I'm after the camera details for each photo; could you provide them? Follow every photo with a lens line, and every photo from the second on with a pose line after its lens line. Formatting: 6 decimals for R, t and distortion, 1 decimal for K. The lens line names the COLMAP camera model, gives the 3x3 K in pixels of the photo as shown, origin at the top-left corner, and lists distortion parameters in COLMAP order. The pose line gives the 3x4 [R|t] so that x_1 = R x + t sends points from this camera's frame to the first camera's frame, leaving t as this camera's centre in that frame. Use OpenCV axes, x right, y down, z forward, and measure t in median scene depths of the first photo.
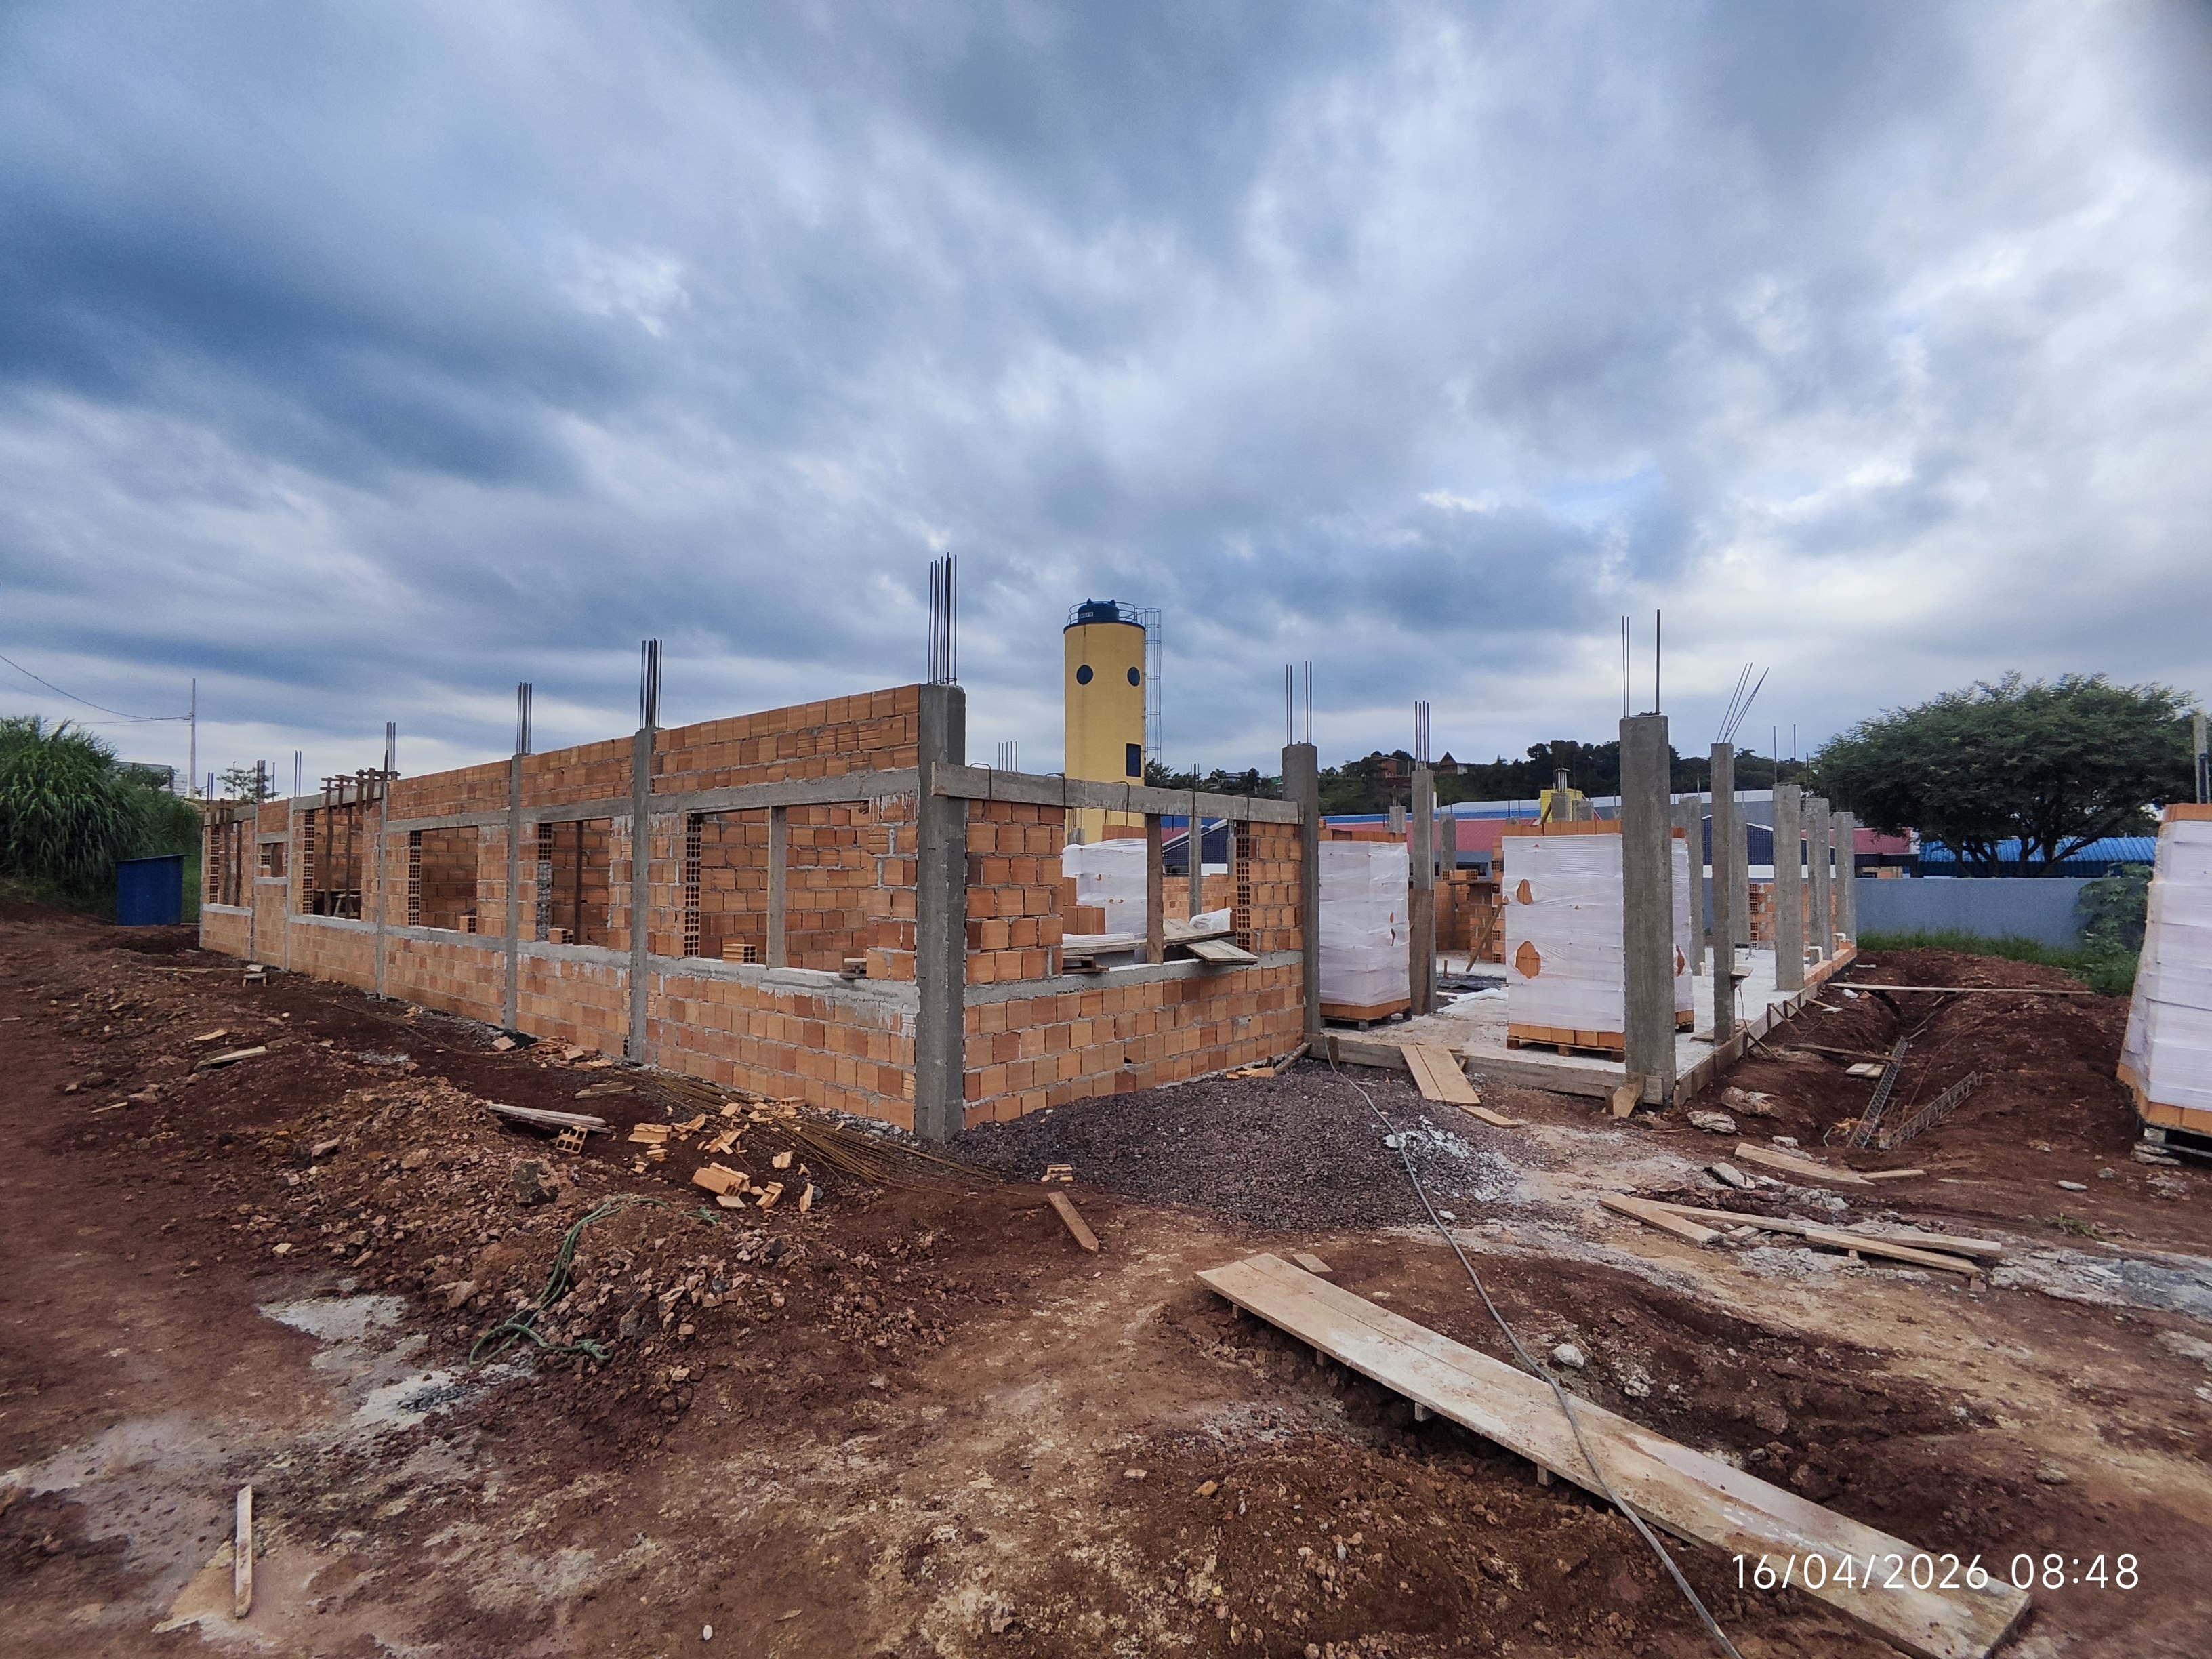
lens RADIAL K [[1035.7, 0, 1078.7], [0, 1035.7, 830.9], [0, 0, 1]] dist [-0.008877, 0.010122]
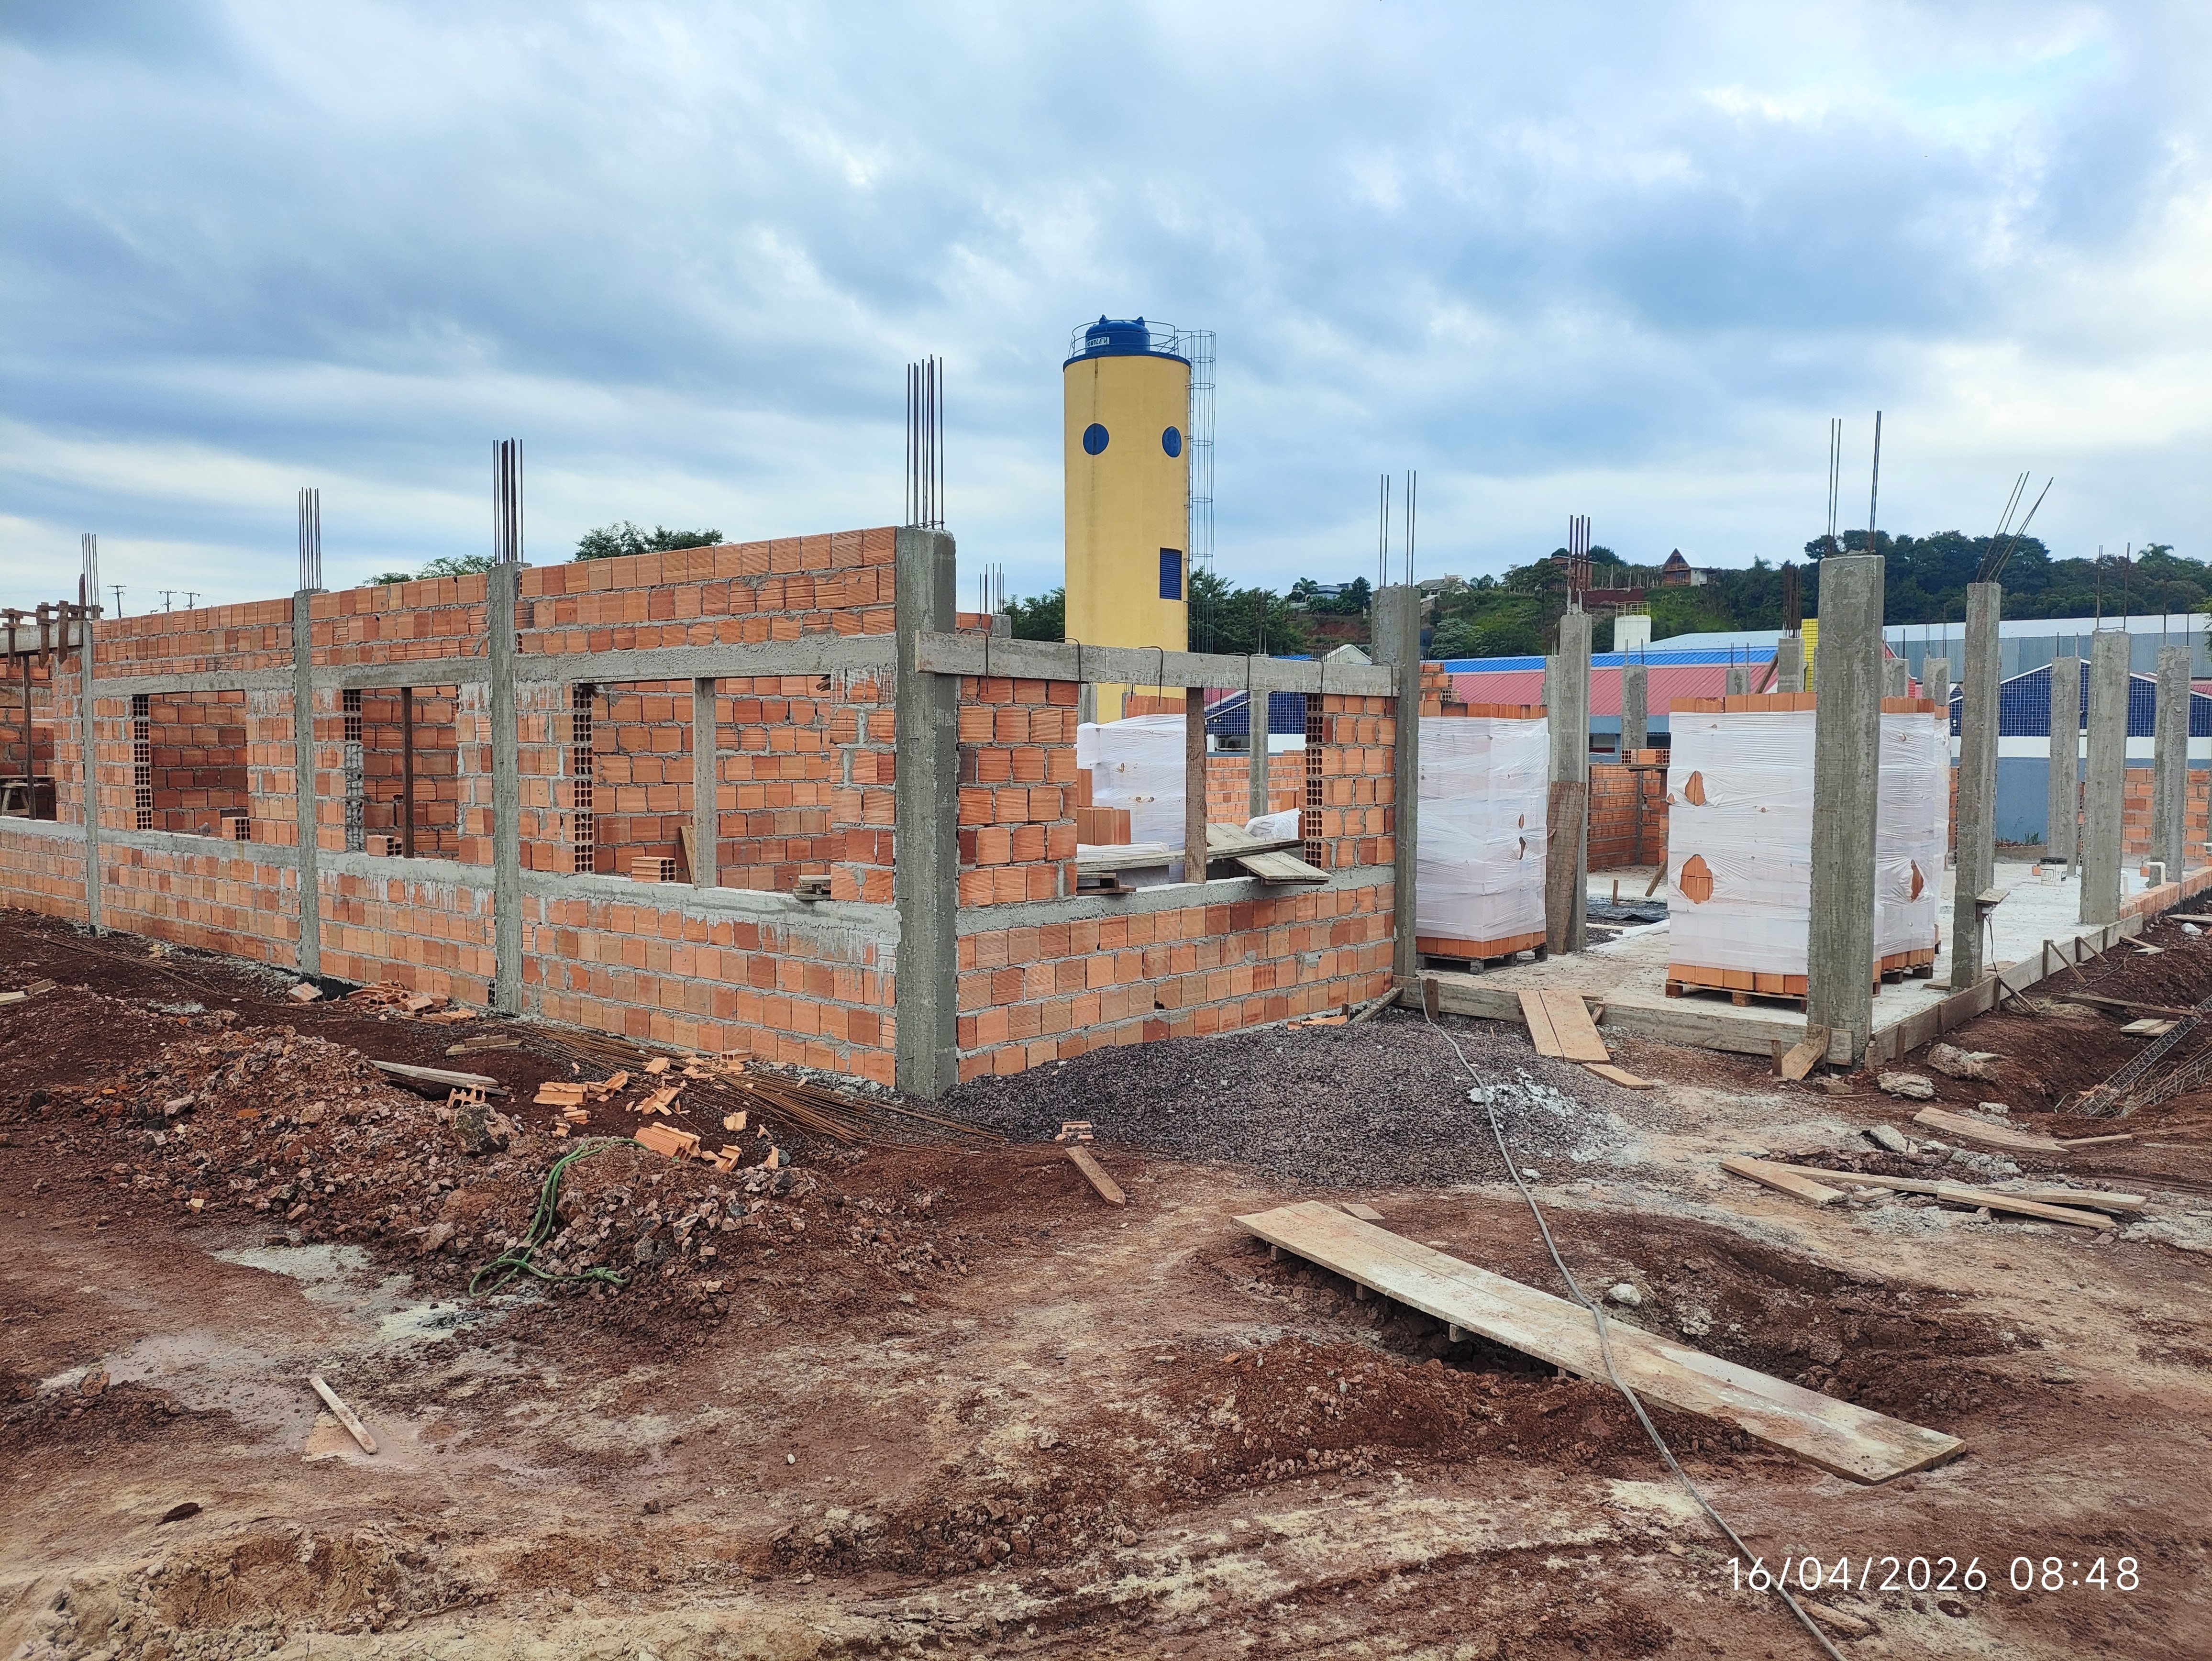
lens RADIAL K [[1738.6, 0, 1106.0], [0, 1738.6, 830.5], [0, 0, 1]] dist [0.103999, -0.001582]
pose [[0.999872, 0.001632, 0.015898, -0.017312], [-0.003147, 0.995399, 0.095768, -0.043745], [-0.015668, -0.095806, 0.995277, -0.364142]]
